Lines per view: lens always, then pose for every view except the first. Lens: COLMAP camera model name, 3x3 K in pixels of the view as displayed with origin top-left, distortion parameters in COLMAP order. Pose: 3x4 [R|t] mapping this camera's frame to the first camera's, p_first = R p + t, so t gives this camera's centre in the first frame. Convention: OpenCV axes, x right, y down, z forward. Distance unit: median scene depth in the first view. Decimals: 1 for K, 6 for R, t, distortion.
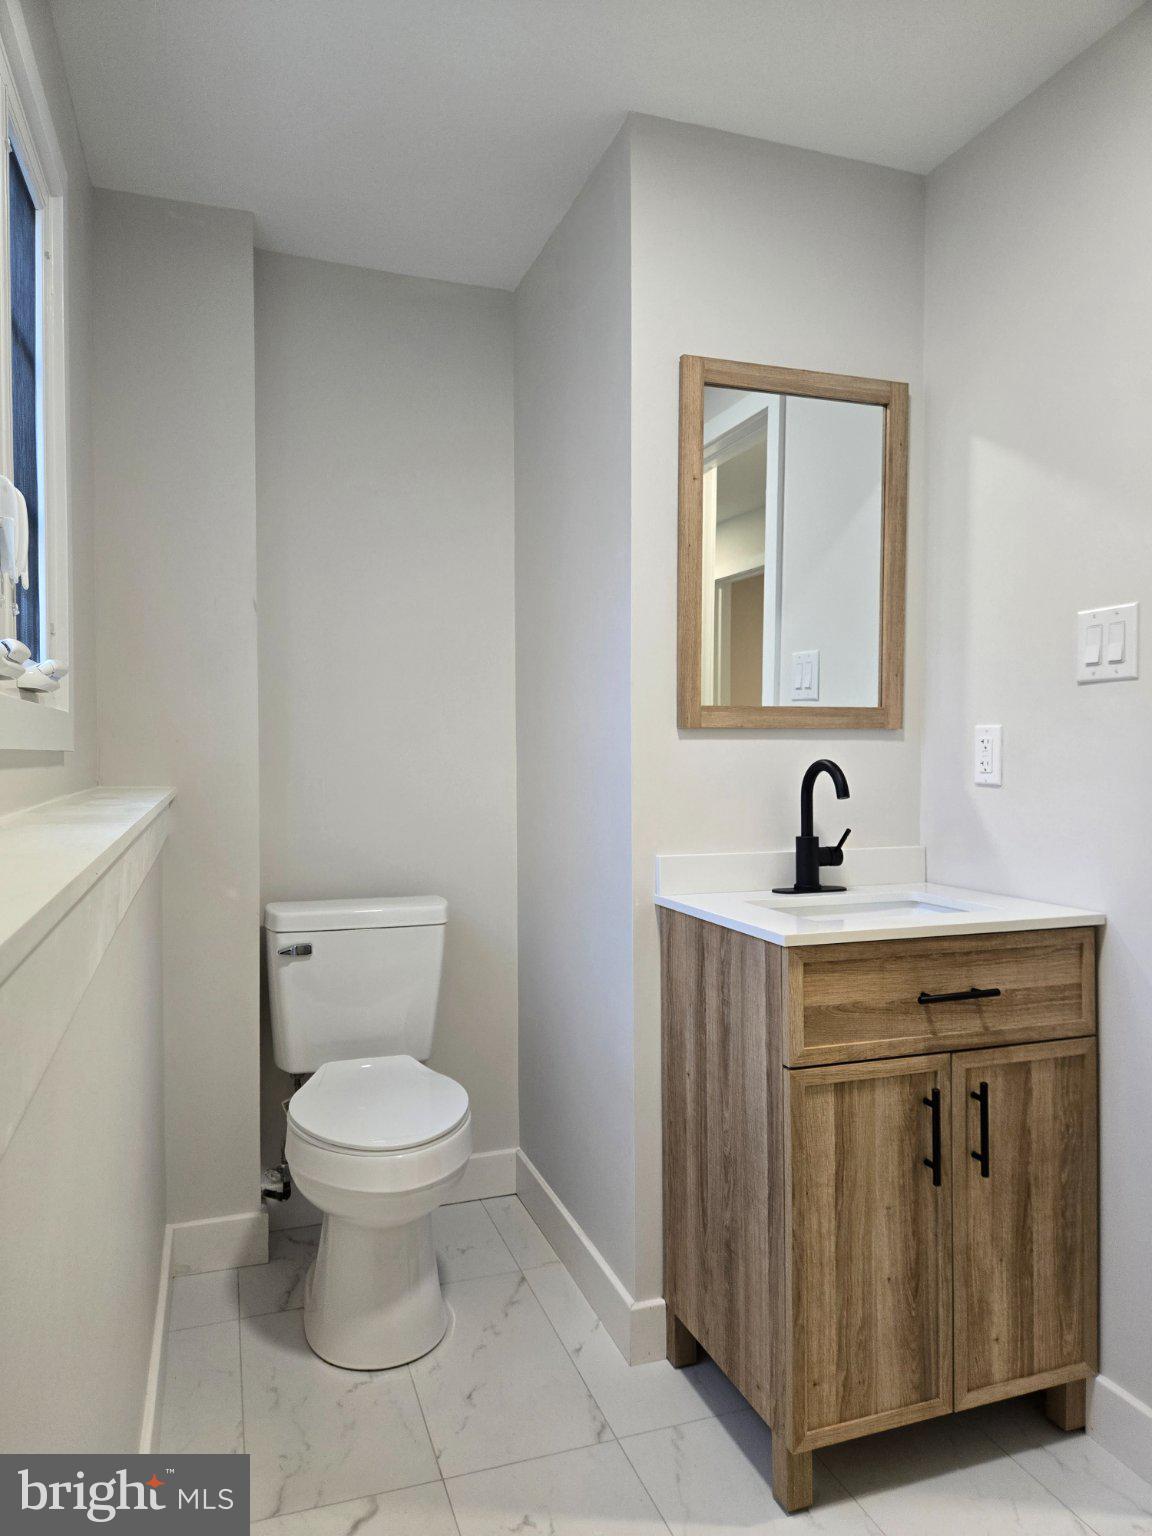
lens RADIAL K [[1051.2, 0, 577.6], [0, 1051.2, 763.9], [0, 0, 1]] dist [0.018622, -0.040188]
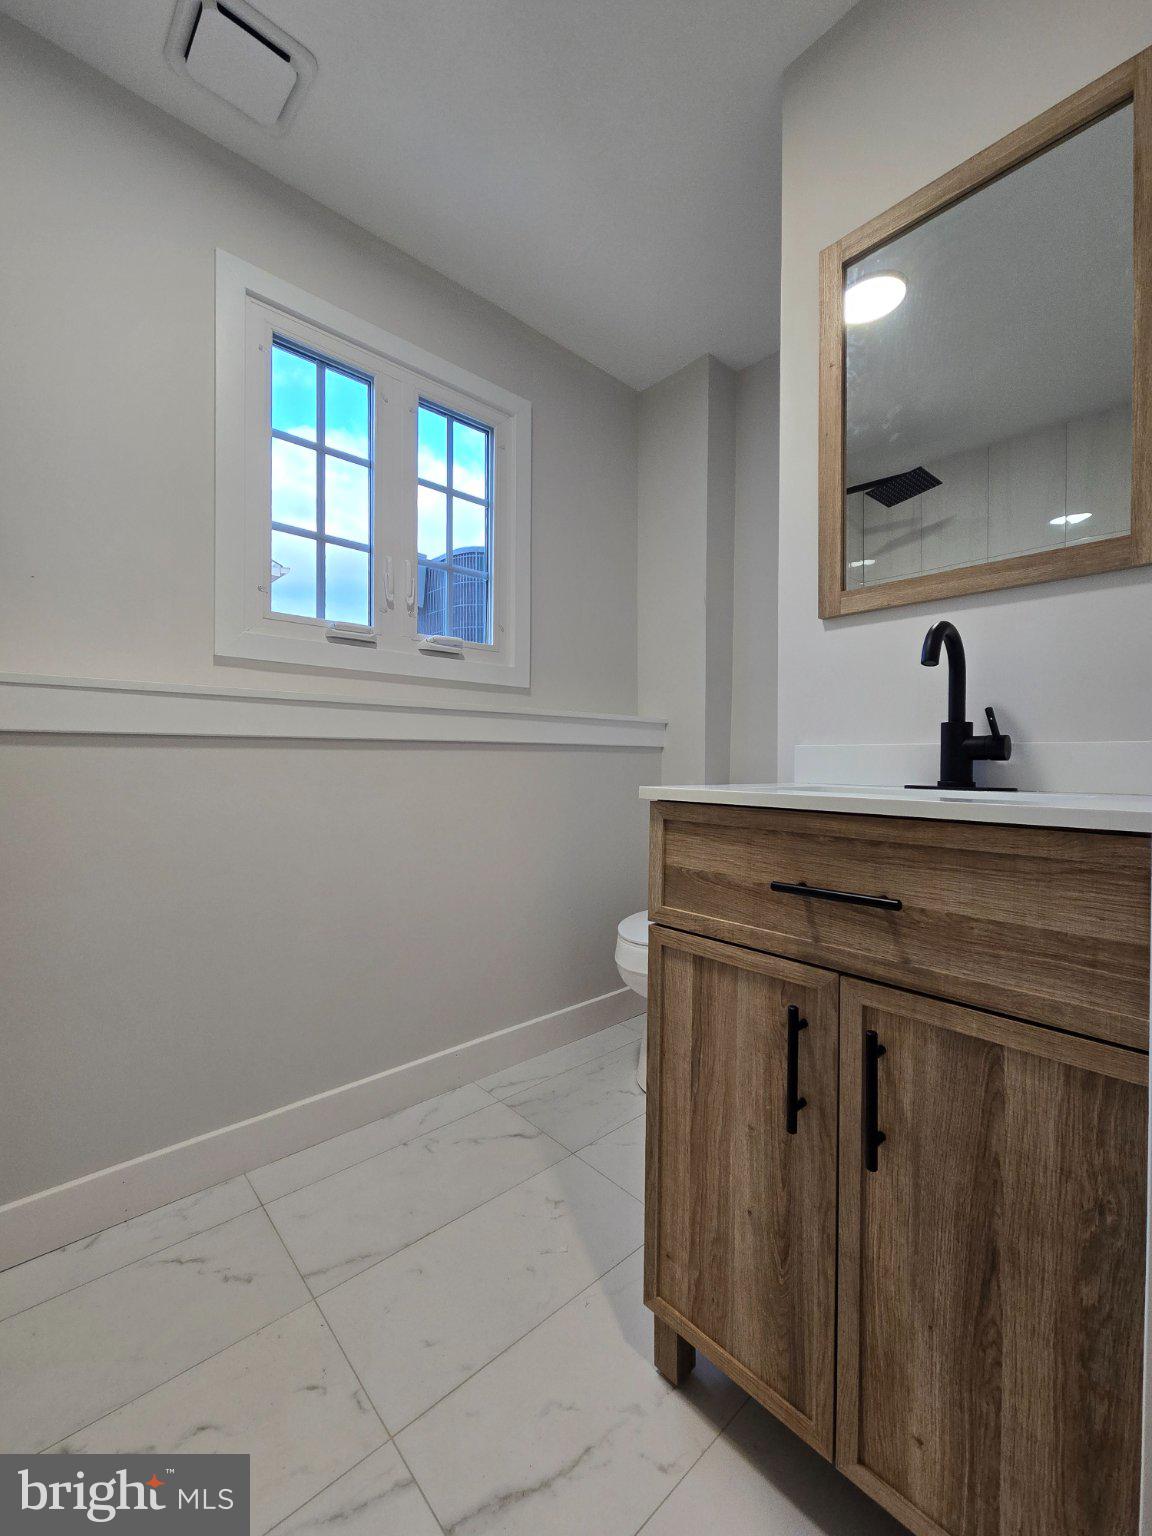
lens RADIAL K [[619.6, 0, 576.9], [0, 619.6, 769.1], [0, 0, 1]] dist [-0.001249, -0.000667]
pose [[0.398501, 0.019022, -0.916971, 0.679853], [-0.016665, 0.999770, 0.013497, 0.130577], [0.917017, 0.009903, 0.398726, 0.666810]]
